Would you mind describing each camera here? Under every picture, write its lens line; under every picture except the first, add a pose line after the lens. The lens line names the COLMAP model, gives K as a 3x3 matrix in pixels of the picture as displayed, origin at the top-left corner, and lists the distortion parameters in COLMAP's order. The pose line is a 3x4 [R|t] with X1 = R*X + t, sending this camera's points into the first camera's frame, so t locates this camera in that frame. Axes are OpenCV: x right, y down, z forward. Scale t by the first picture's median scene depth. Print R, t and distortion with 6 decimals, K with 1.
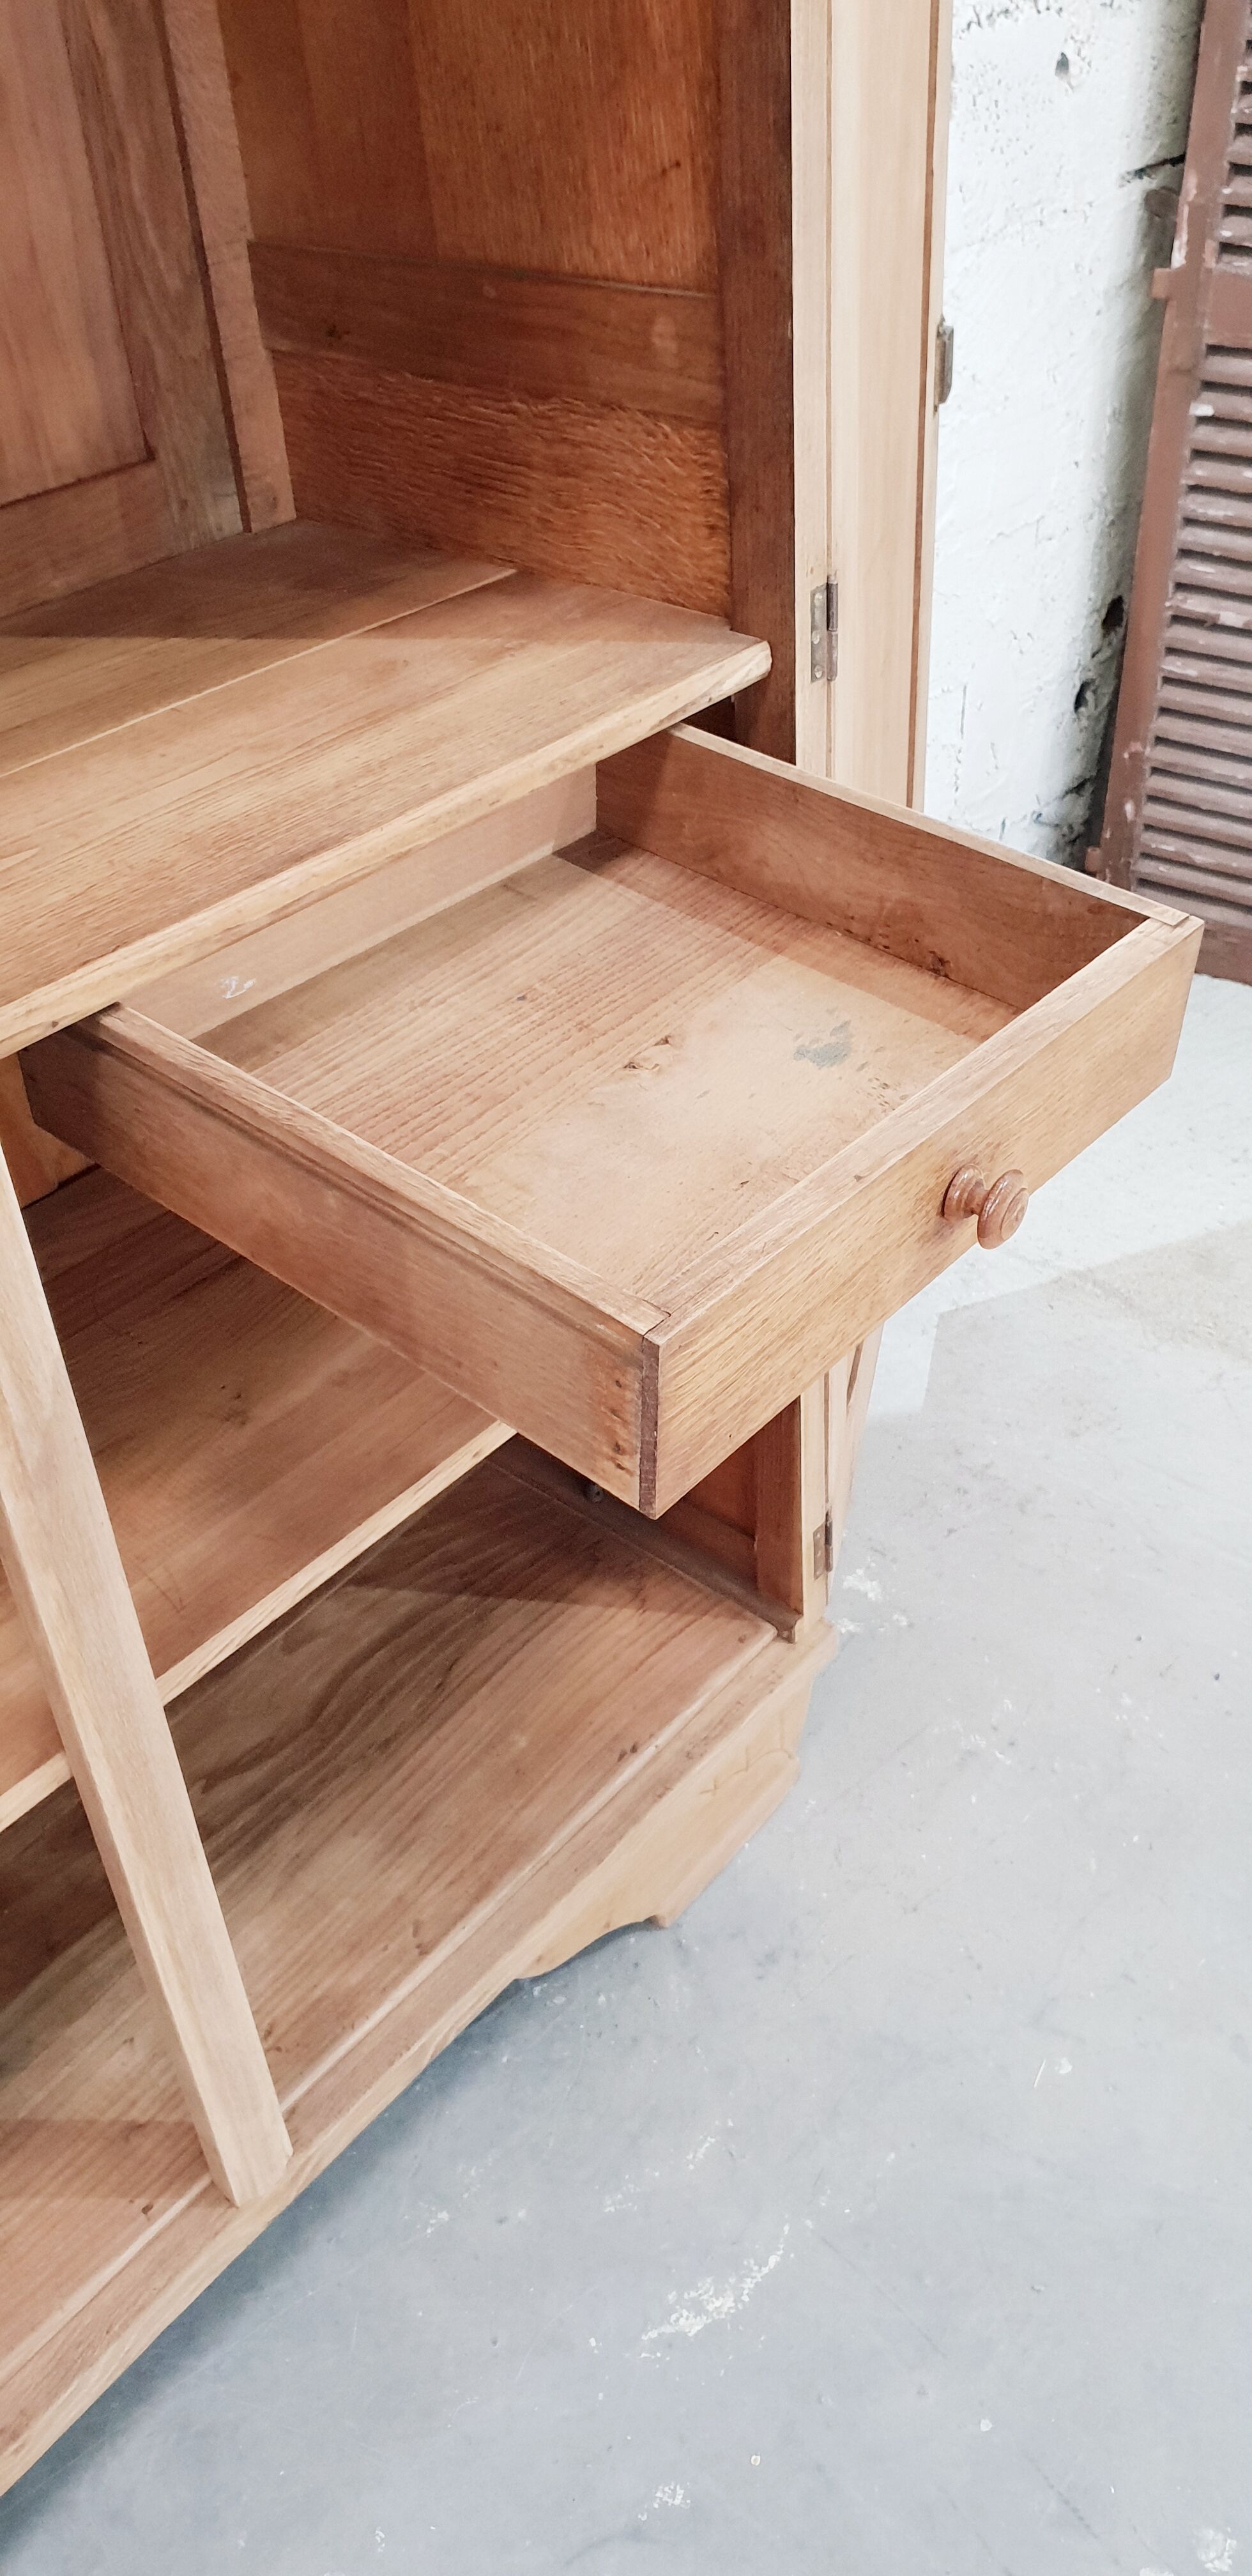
lens RADIAL K [[2022.8, 0, 652.0], [0, 2022.8, 1251.9], [0, 0, 1]] dist [0.053542, -0.062772]
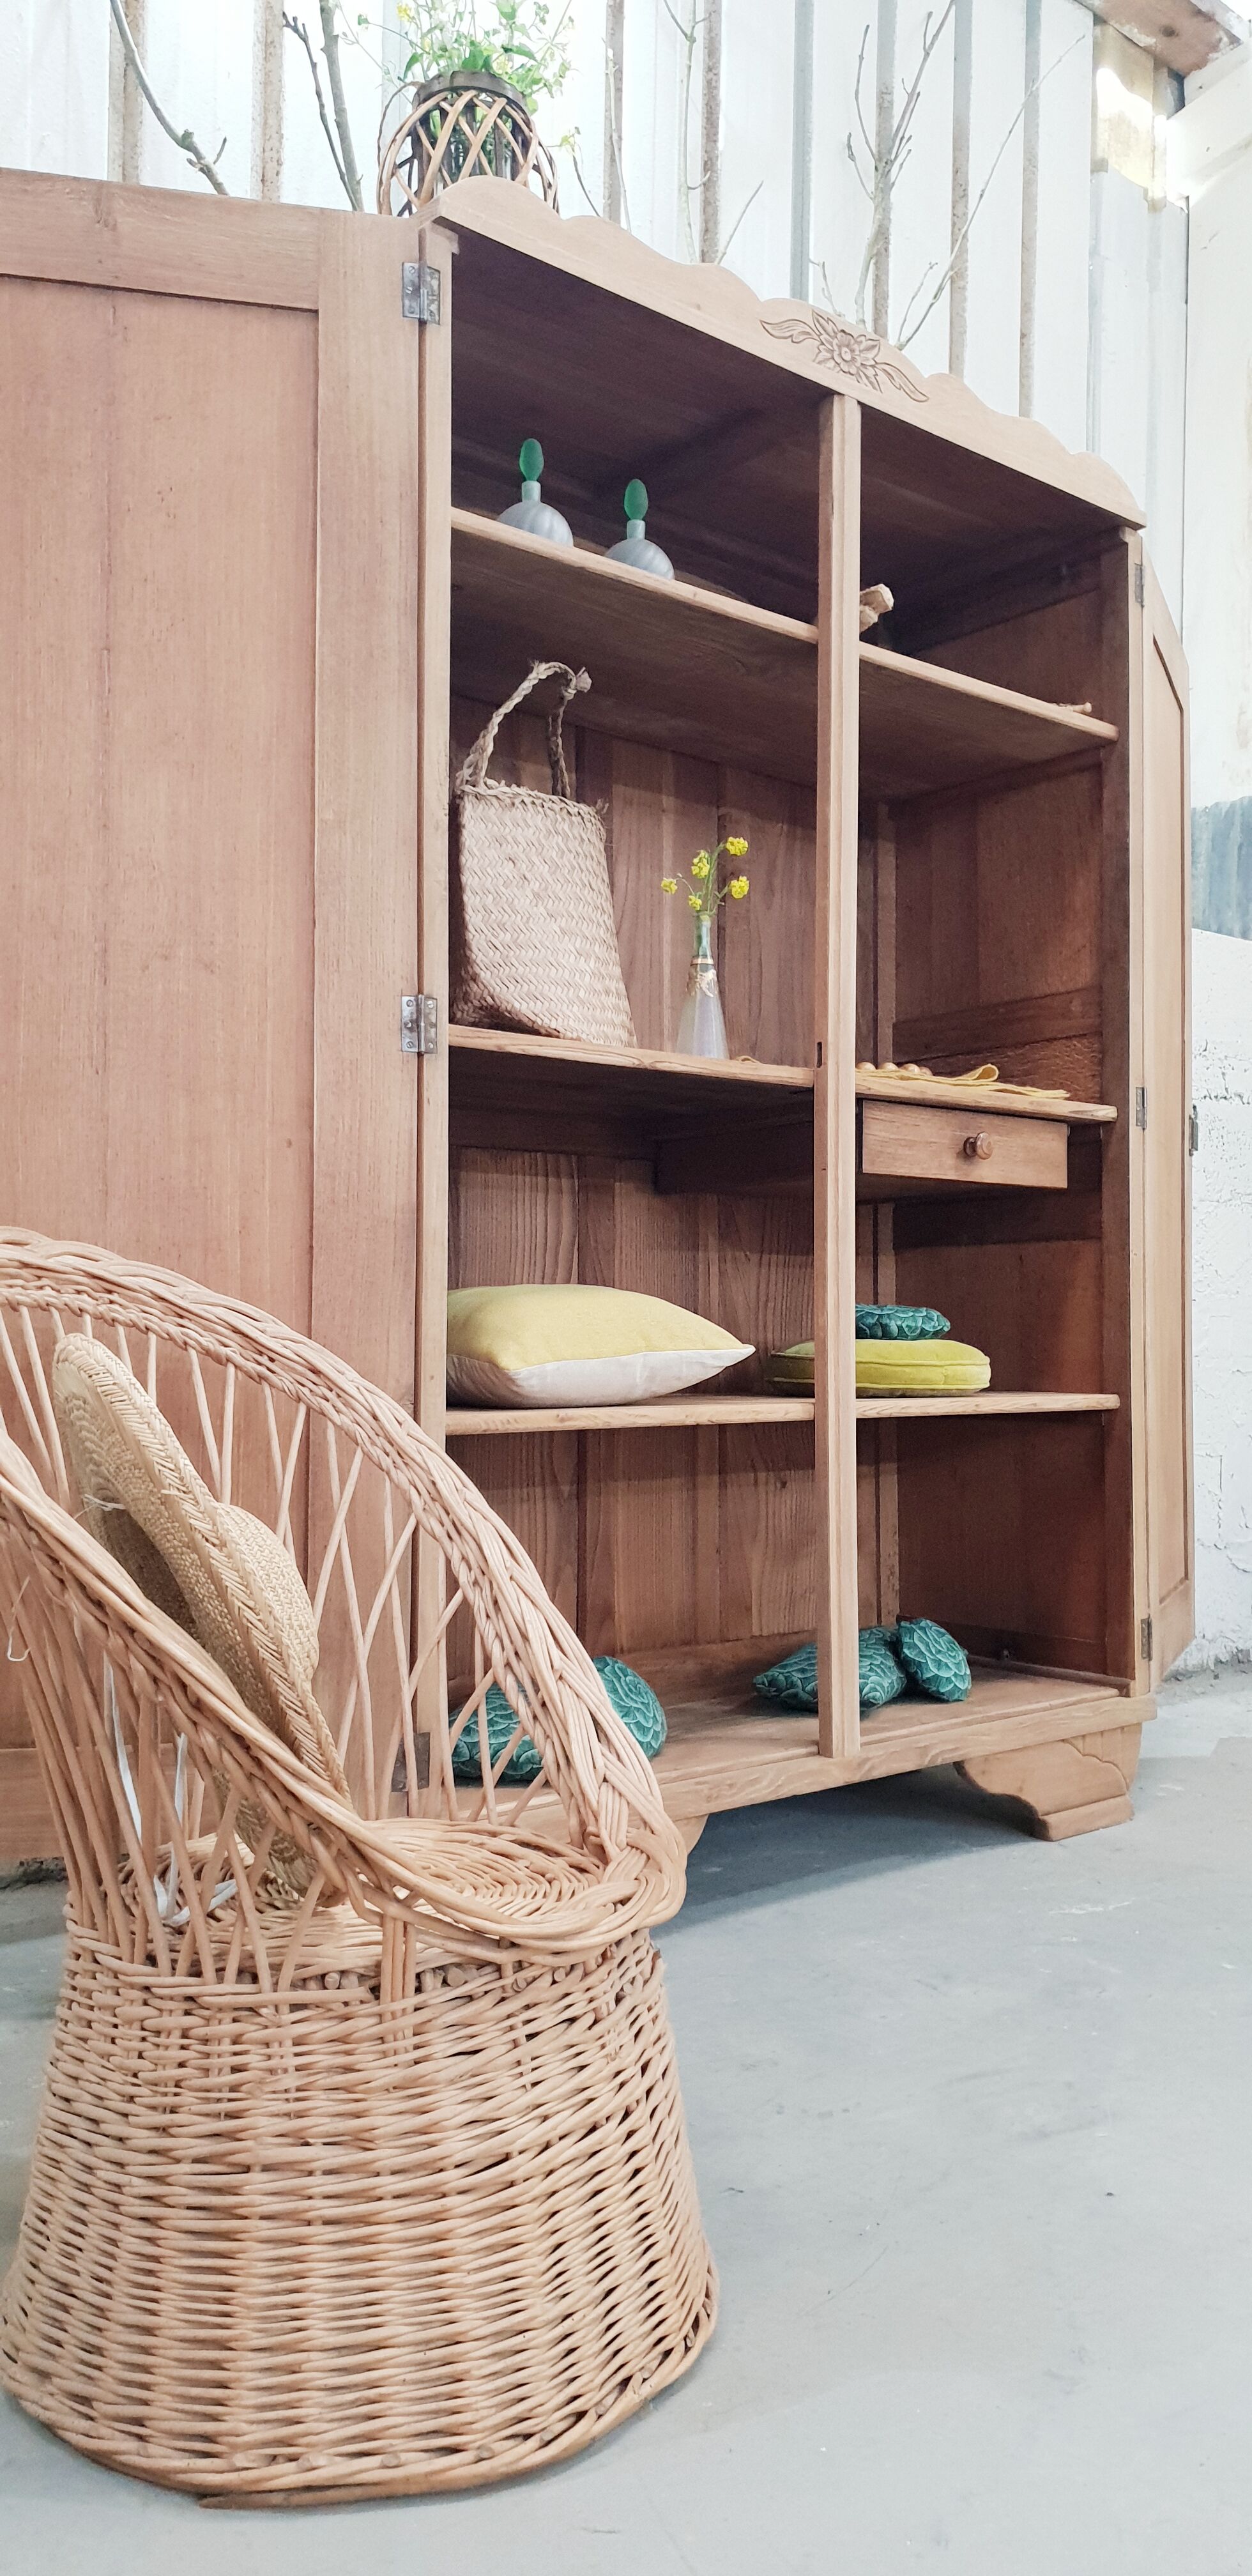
lens RADIAL K [[2022.8, 0, 642.5], [0, 2022.8, 1278.9], [0, 0, 1]] dist [0.053542, -0.062772]
pose [[0.987203, 0.046078, -0.152667, -0.115398], [-0.130467, 0.783874, -0.607058, 1.306829], [0.091700, 0.619207, 0.779855, -0.757936]]
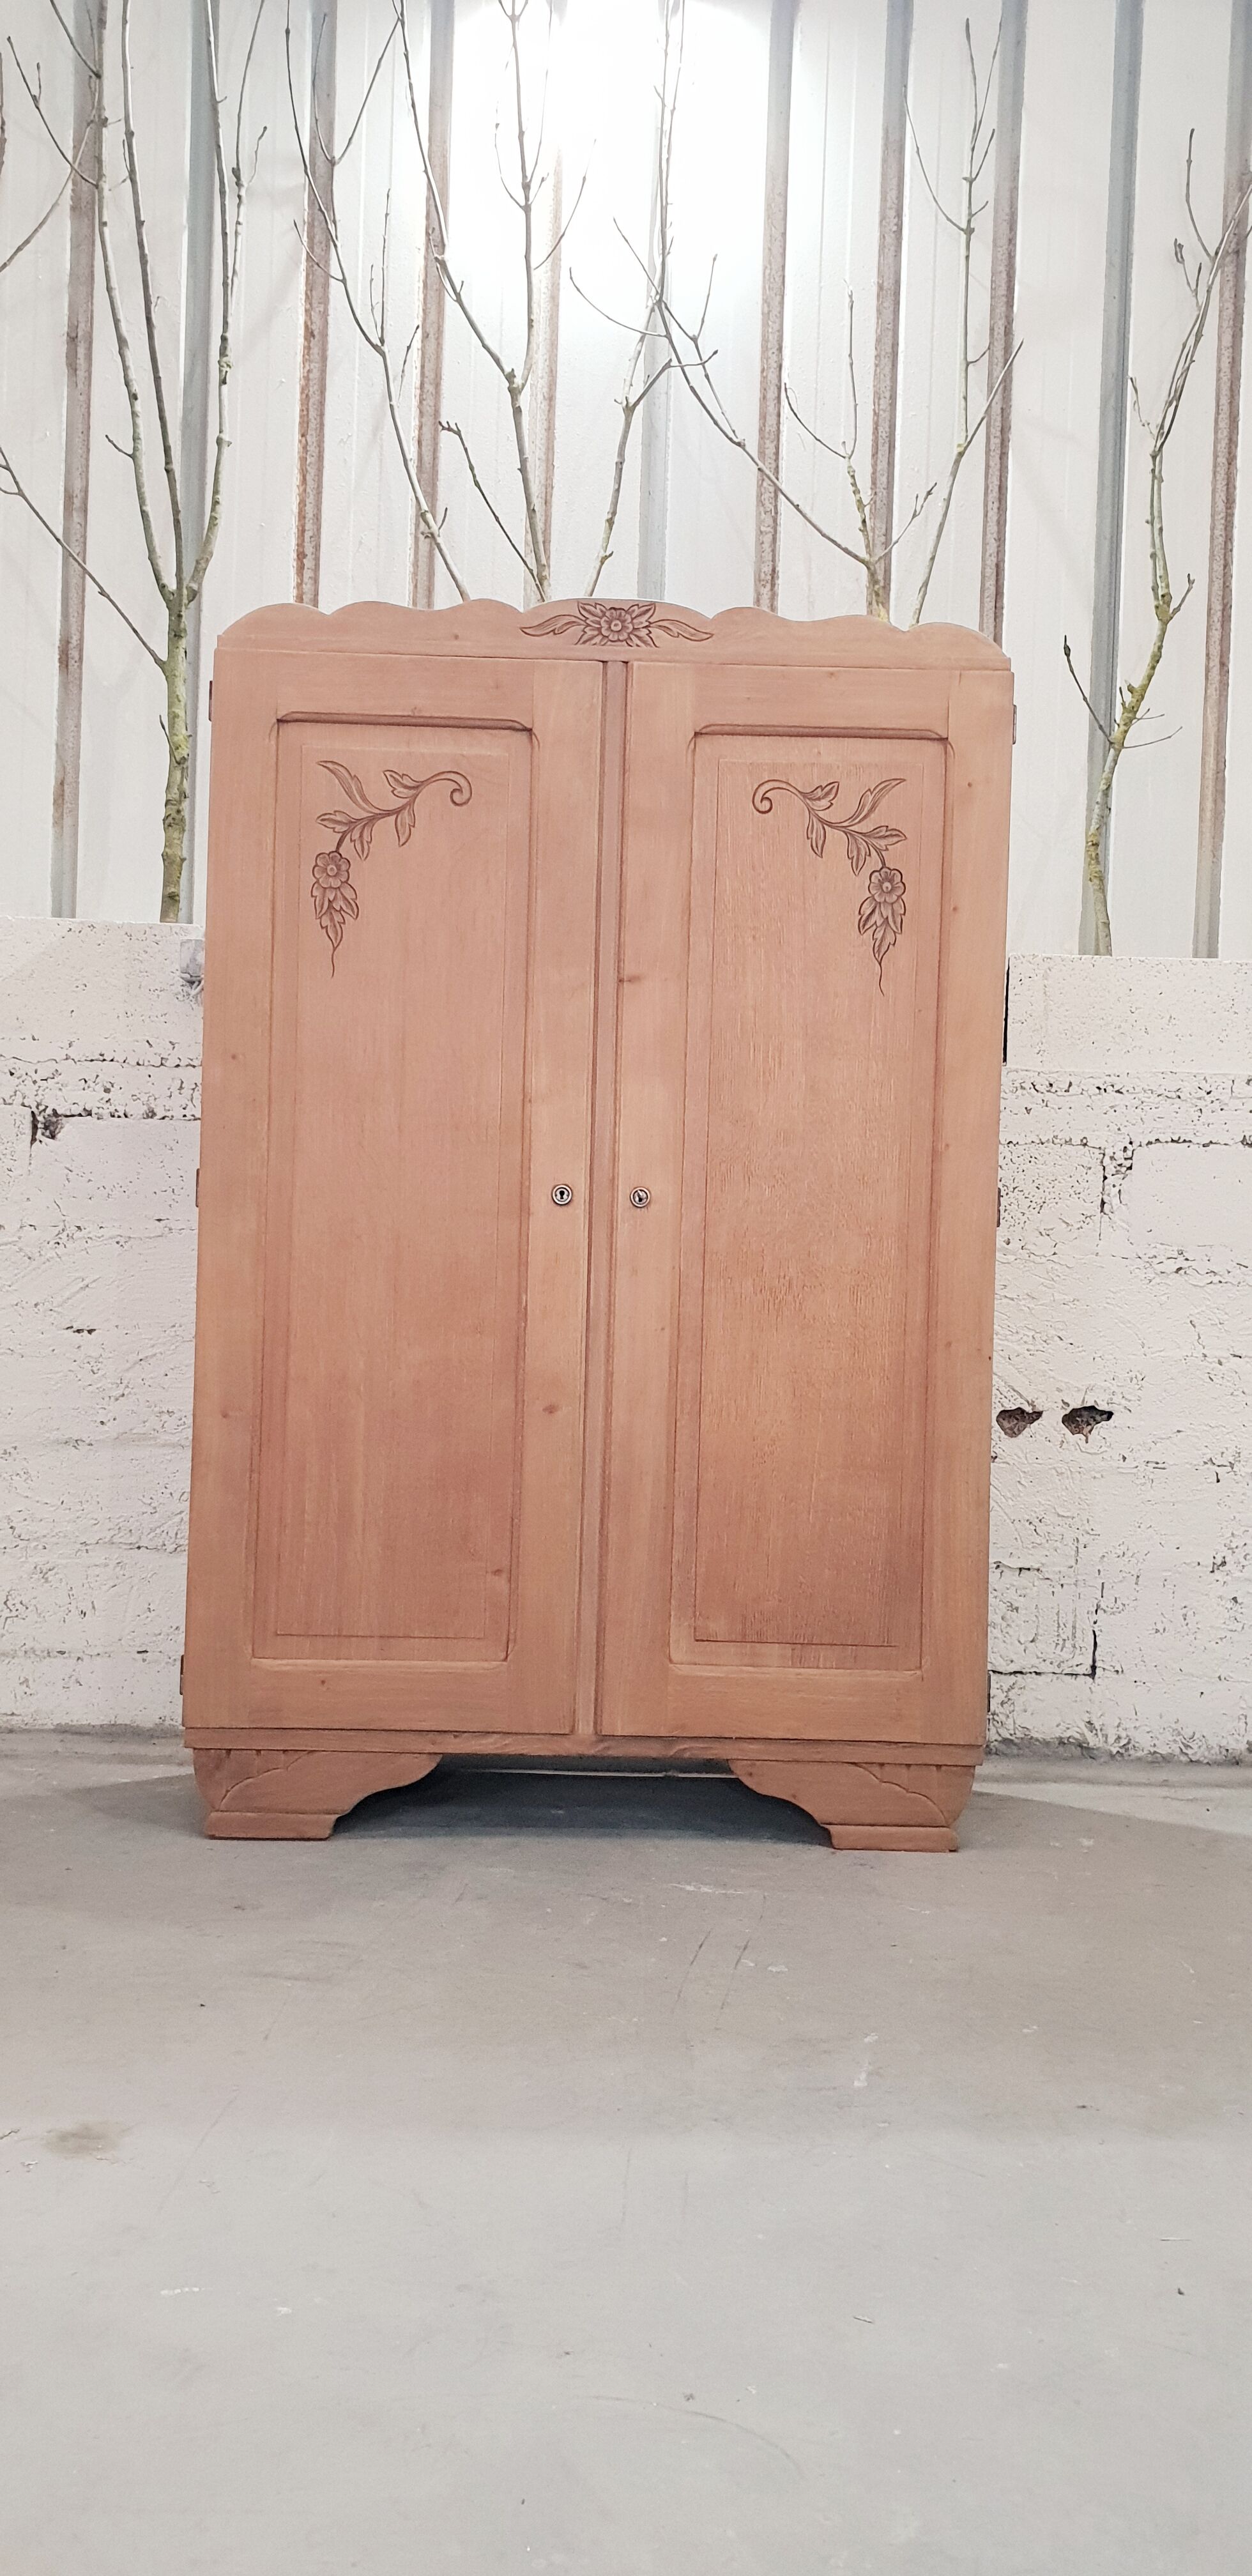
lens RADIAL K [[2022.8, 0, 660.2], [0, 2022.8, 1294.4], [0, 0, 1]] dist [0.053542, -0.062772]
pose [[0.654253, 0.060881, -0.753822, 1.678658], [-0.496555, 0.786390, -0.367456, 0.907664], [0.570426, 0.614723, 0.544728, -0.577257]]
